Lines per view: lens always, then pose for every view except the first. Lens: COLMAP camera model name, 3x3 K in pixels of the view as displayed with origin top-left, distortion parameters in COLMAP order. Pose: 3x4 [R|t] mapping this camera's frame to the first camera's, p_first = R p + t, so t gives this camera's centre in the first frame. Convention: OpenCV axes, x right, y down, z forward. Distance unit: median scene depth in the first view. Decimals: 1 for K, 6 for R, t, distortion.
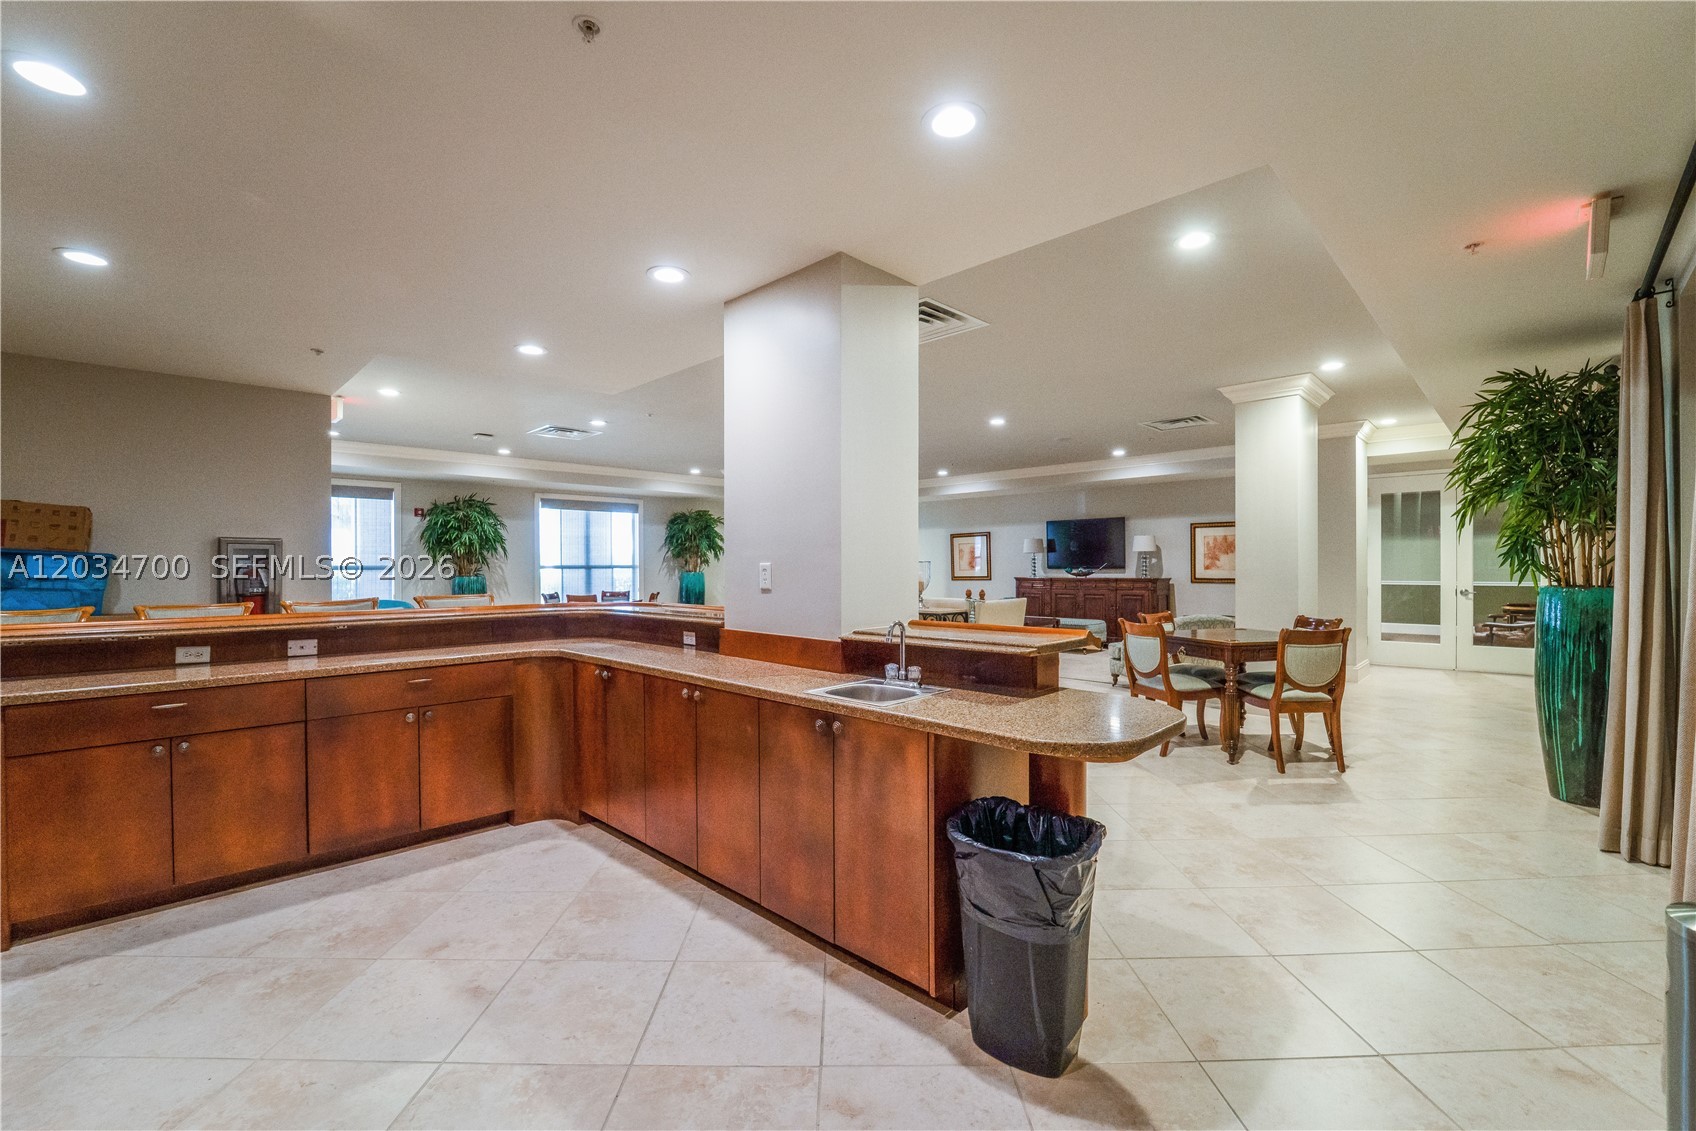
lens RADIAL K [[696.9, 0, 859.8], [0, 696.9, 534.4], [0, 0, 1]] dist [0.001136, -0.000216]
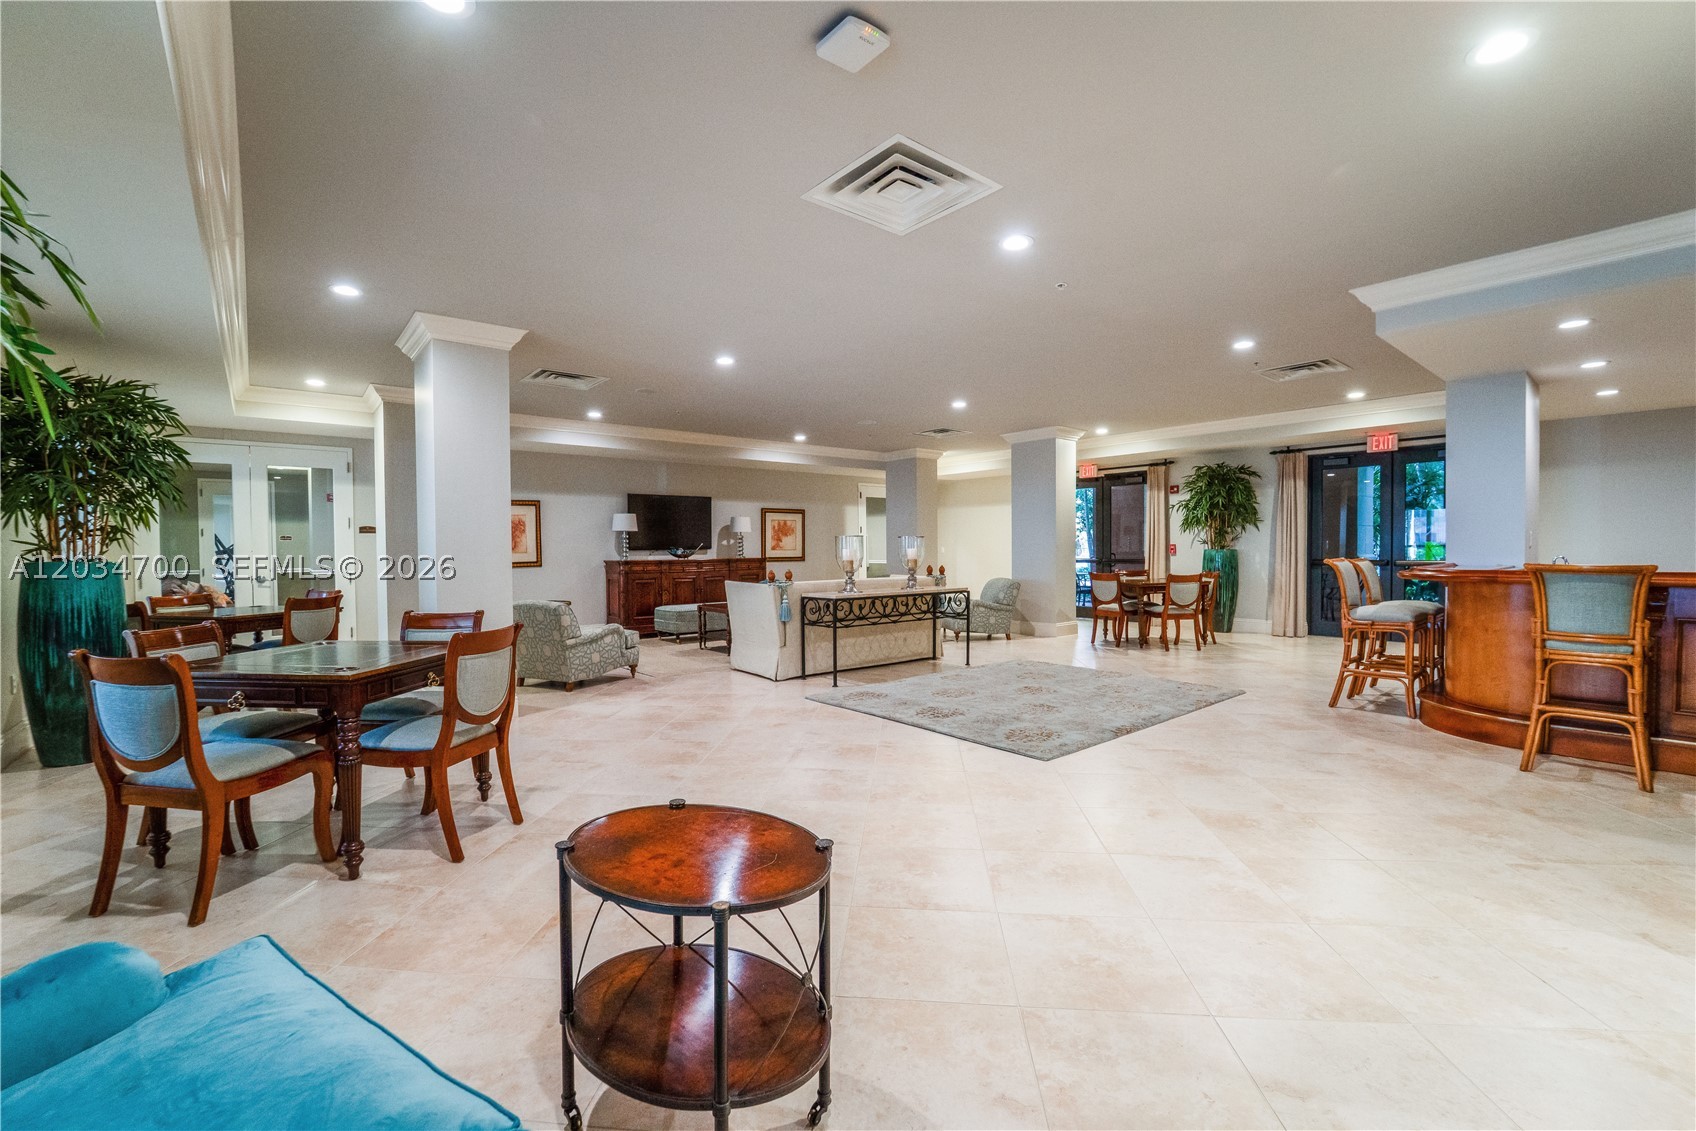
lens RADIAL K [[716.7, 0, 813.7], [0, 716.7, 554.4], [0, 0, 1]] dist [-0.001019, 0.000086]
pose [[0.140241, -0.006617, 0.990095, -0.572135], [-0.036359, 0.999269, 0.011828, 0.036496], [-0.989450, -0.037658, 0.139898, 0.667617]]
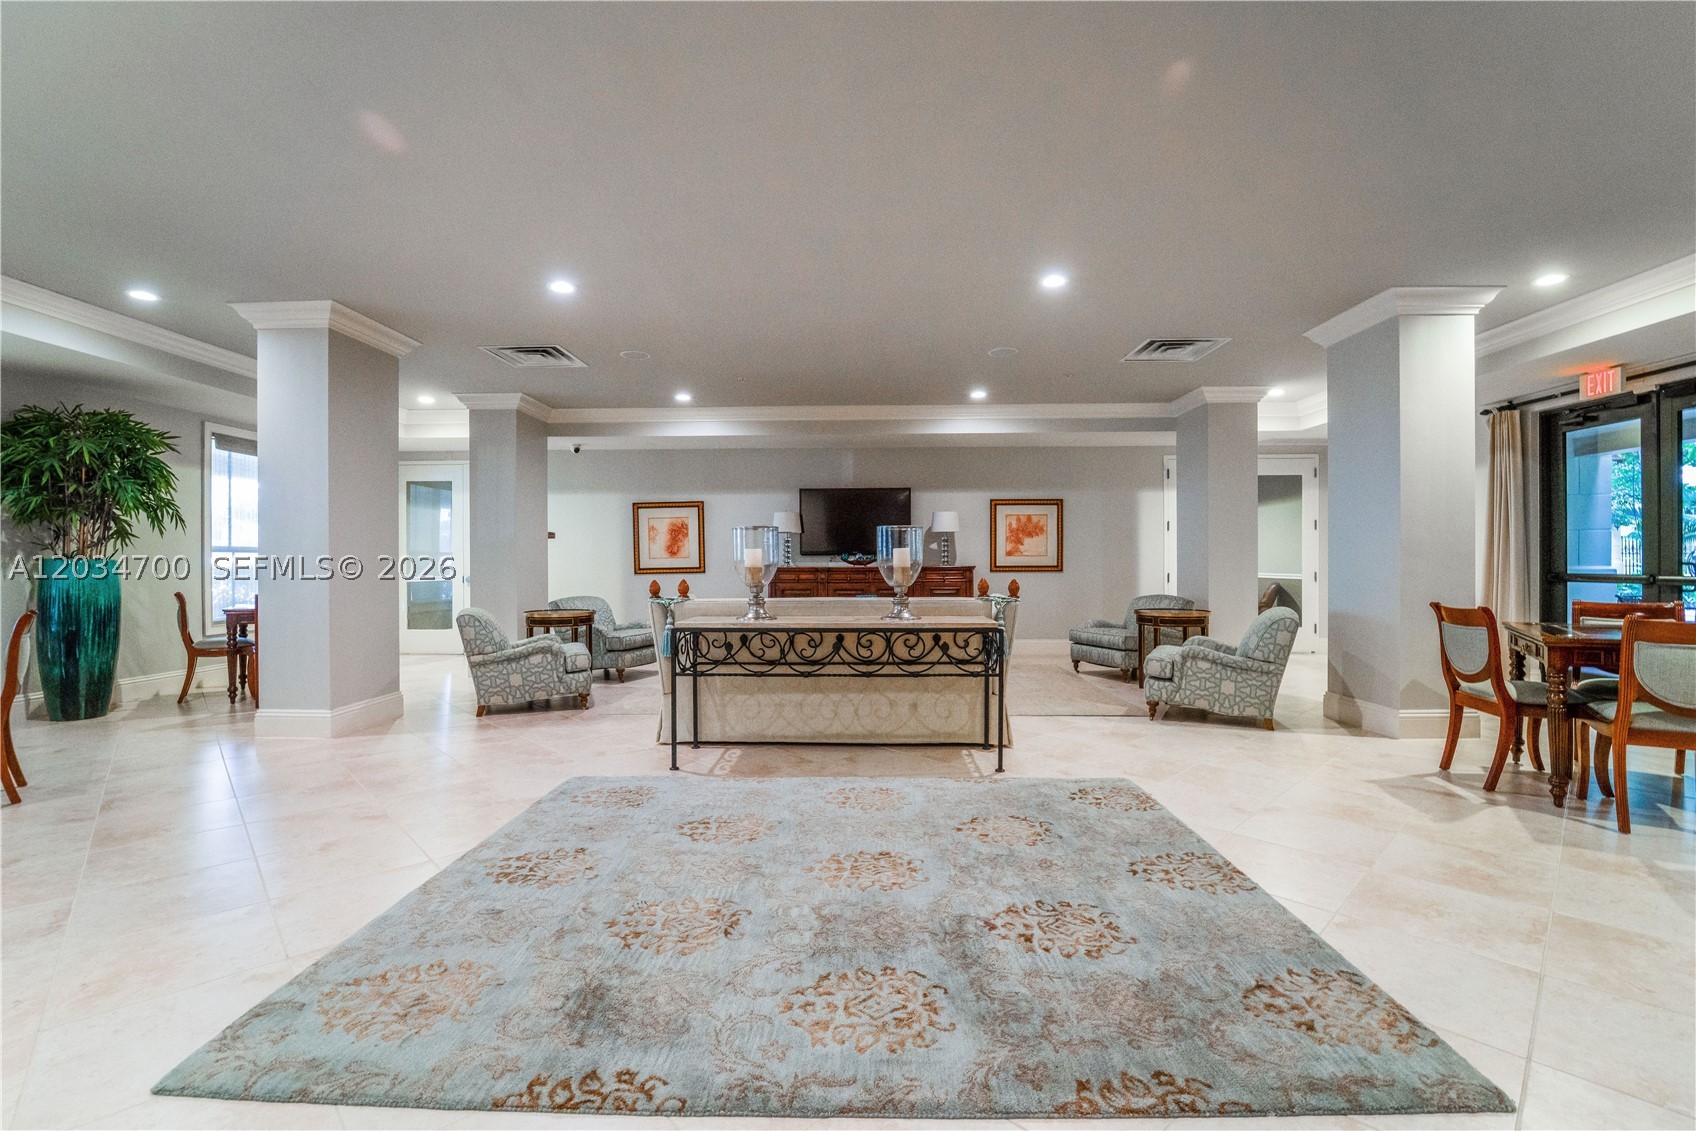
lens RADIAL K [[727.6, 0, 839.8], [0, 727.6, 549.6], [0, 0, 1]] dist [-0.011755, -0.000265]
pose [[0.742800, 0.012630, 0.669394, -0.206241], [-0.028730, 0.999502, 0.013022, 0.032864], [-0.668896, -0.028905, 0.742794, 0.423214]]
